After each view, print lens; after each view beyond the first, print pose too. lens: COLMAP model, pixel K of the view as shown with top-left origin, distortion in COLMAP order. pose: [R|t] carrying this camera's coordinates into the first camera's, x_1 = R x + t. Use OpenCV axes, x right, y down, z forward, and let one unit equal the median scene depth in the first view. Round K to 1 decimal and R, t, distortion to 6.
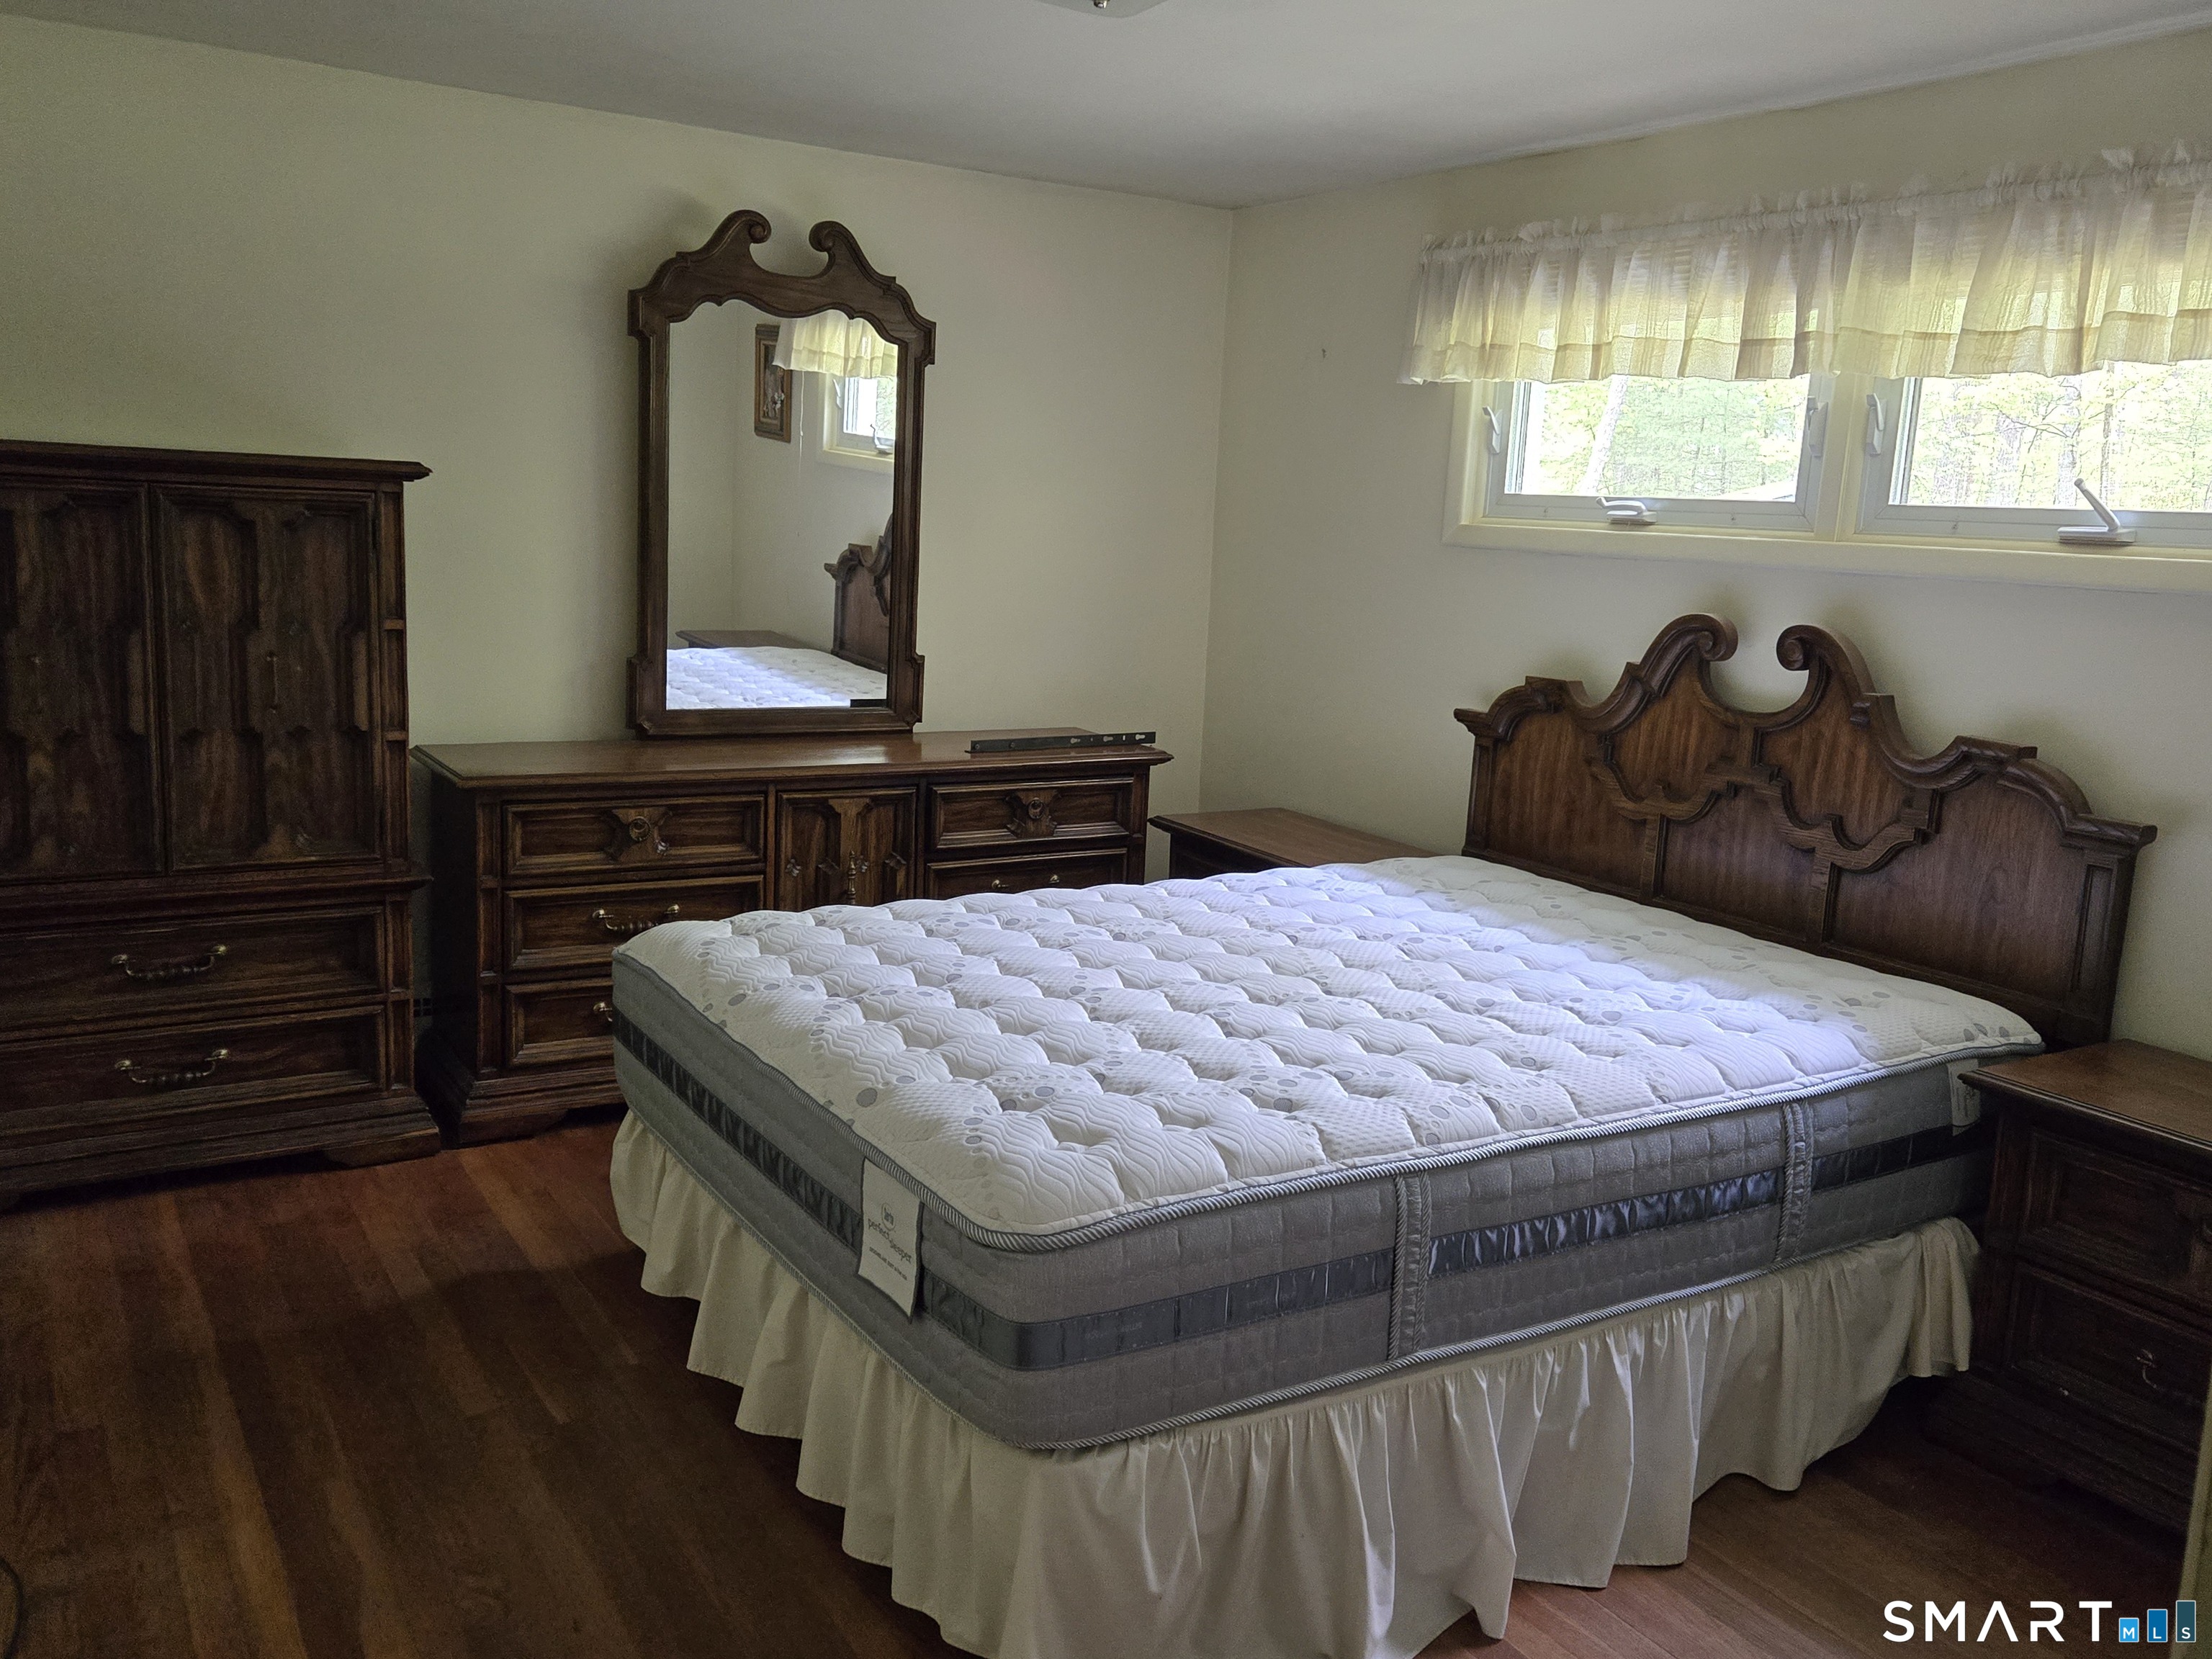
lens RADIAL K [[1858.9, 0, 1123.5], [0, 1858.9, 824.0], [0, 0, 1]] dist [0.087762, -0.087231]
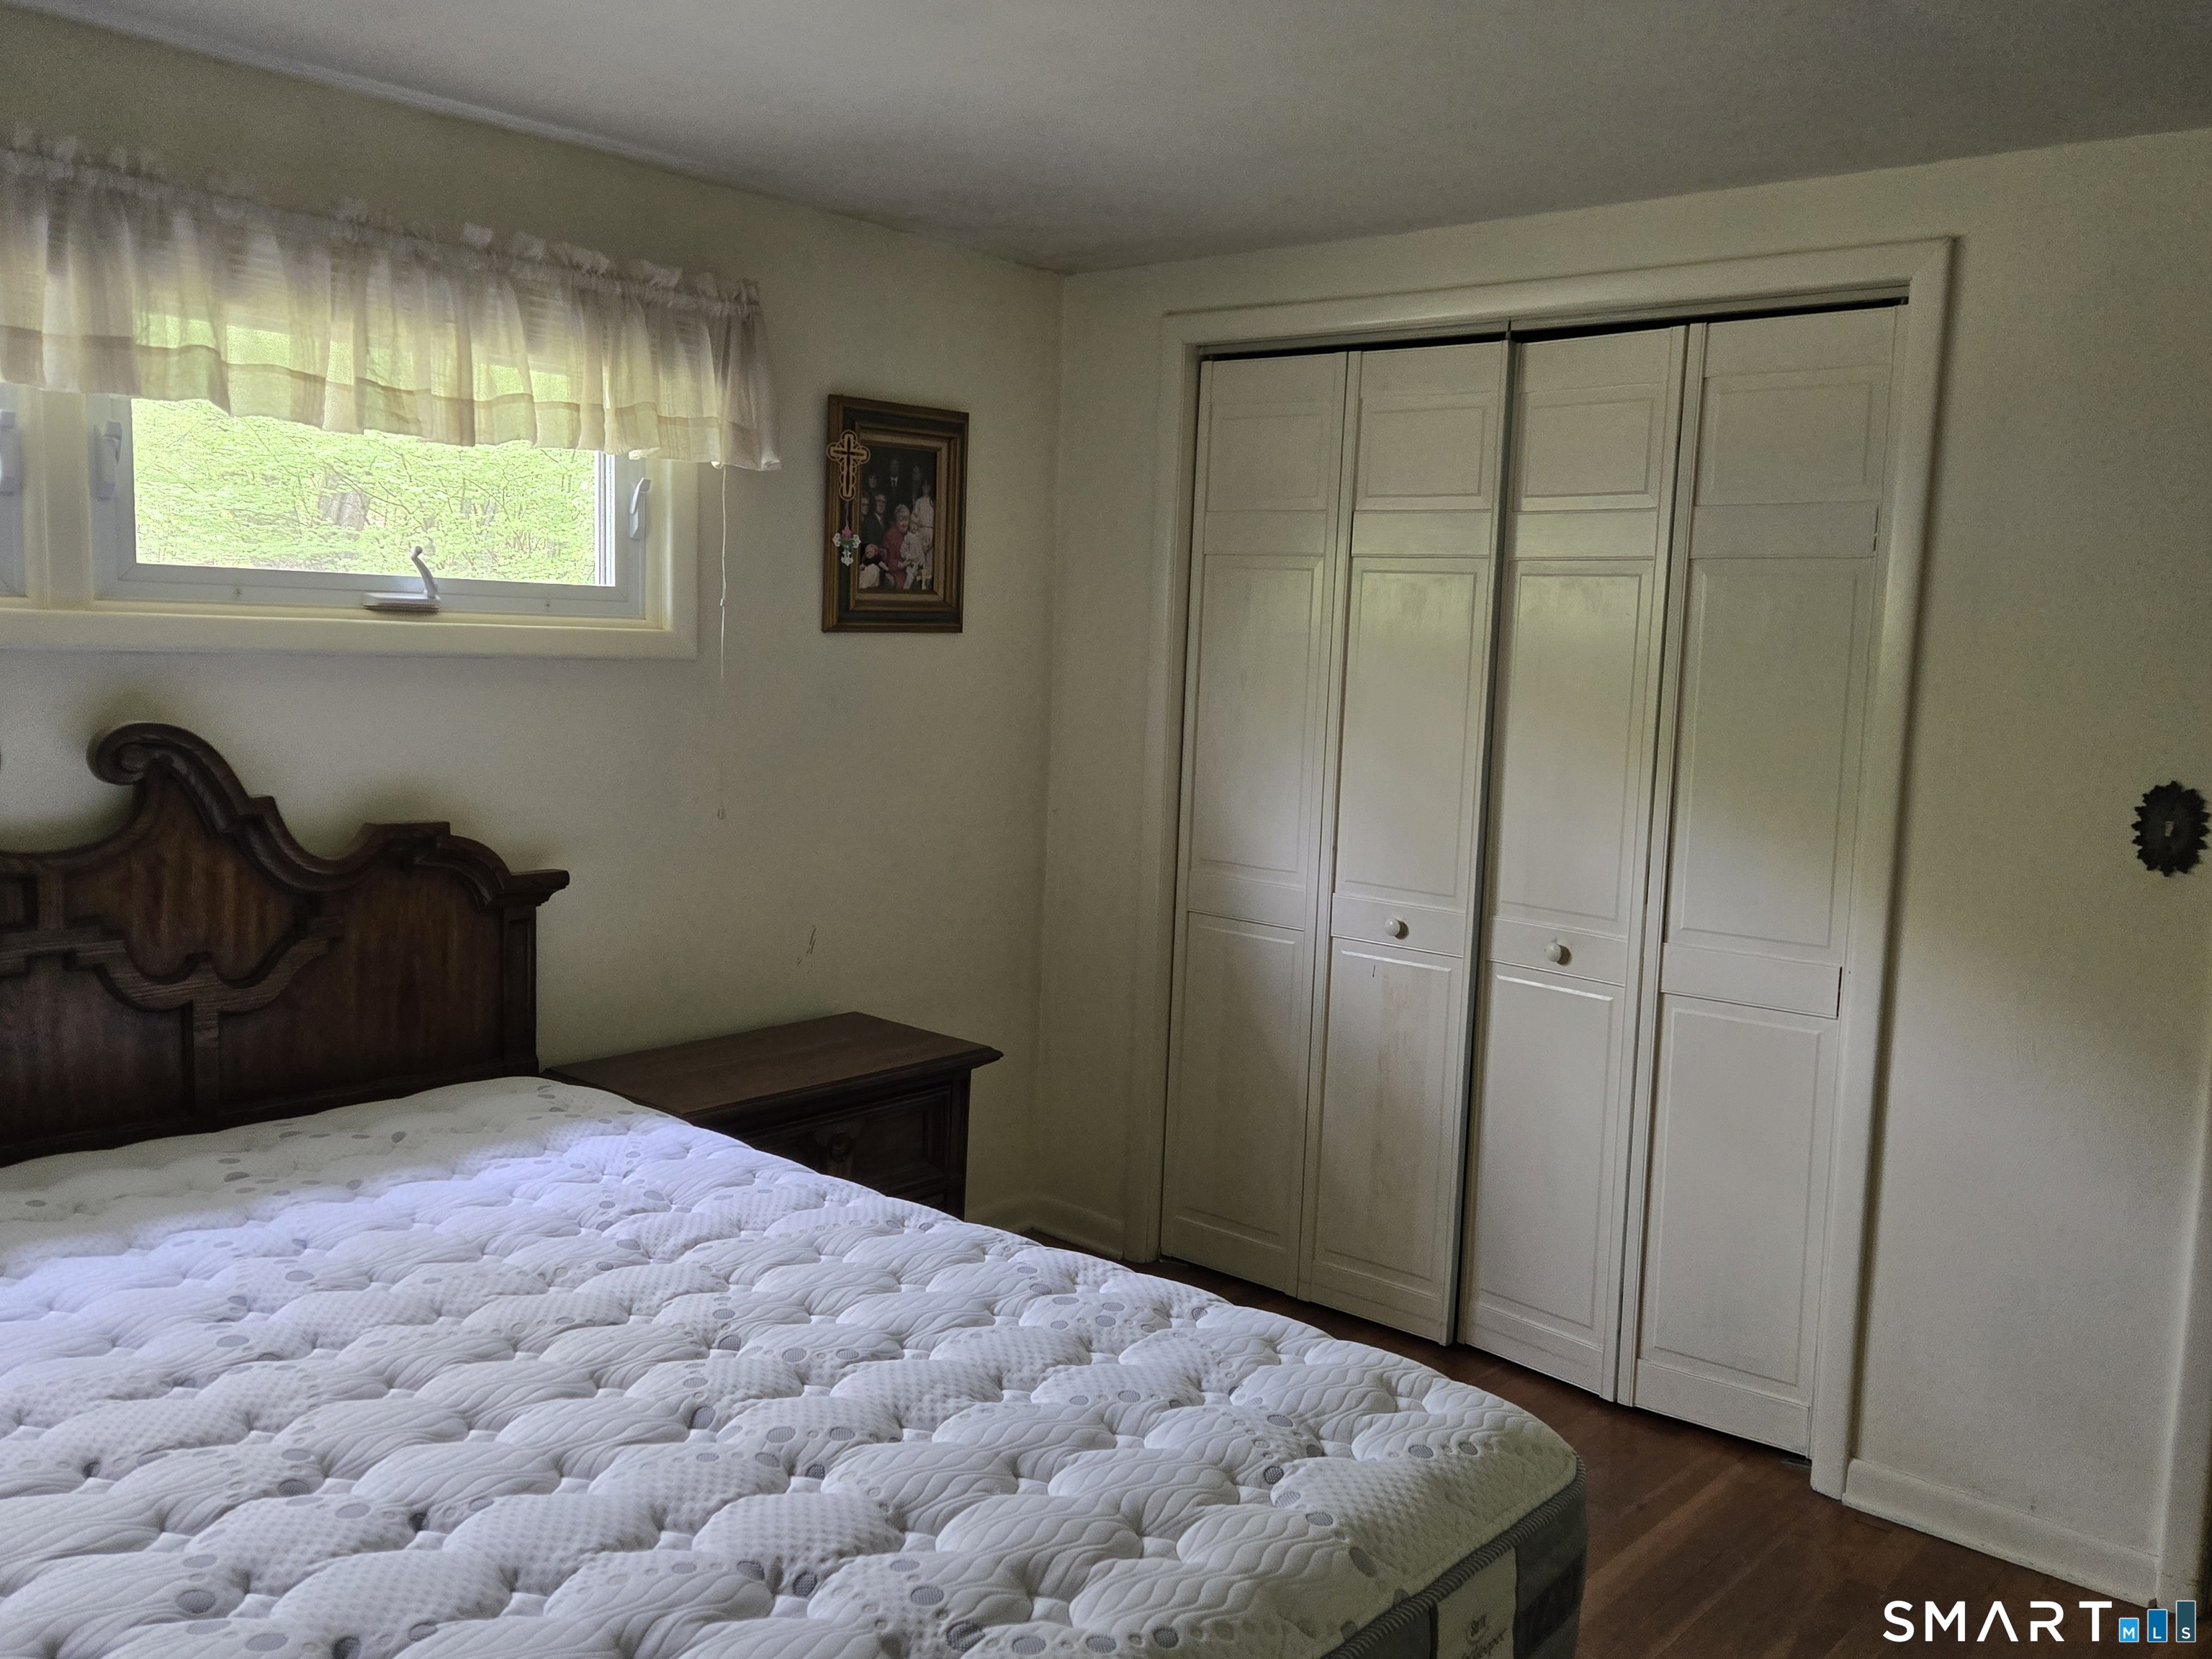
lens RADIAL K [[1858.9, 0, 1123.5], [0, 1858.9, 824.0], [0, 0, 1]] dist [0.087762, -0.087231]
pose [[-0.313304, -0.158387, 0.936352, -0.524226], [0.111758, 0.972993, 0.201979, -0.191226], [-0.943054, 0.167925, -0.287142, 0.924408]]
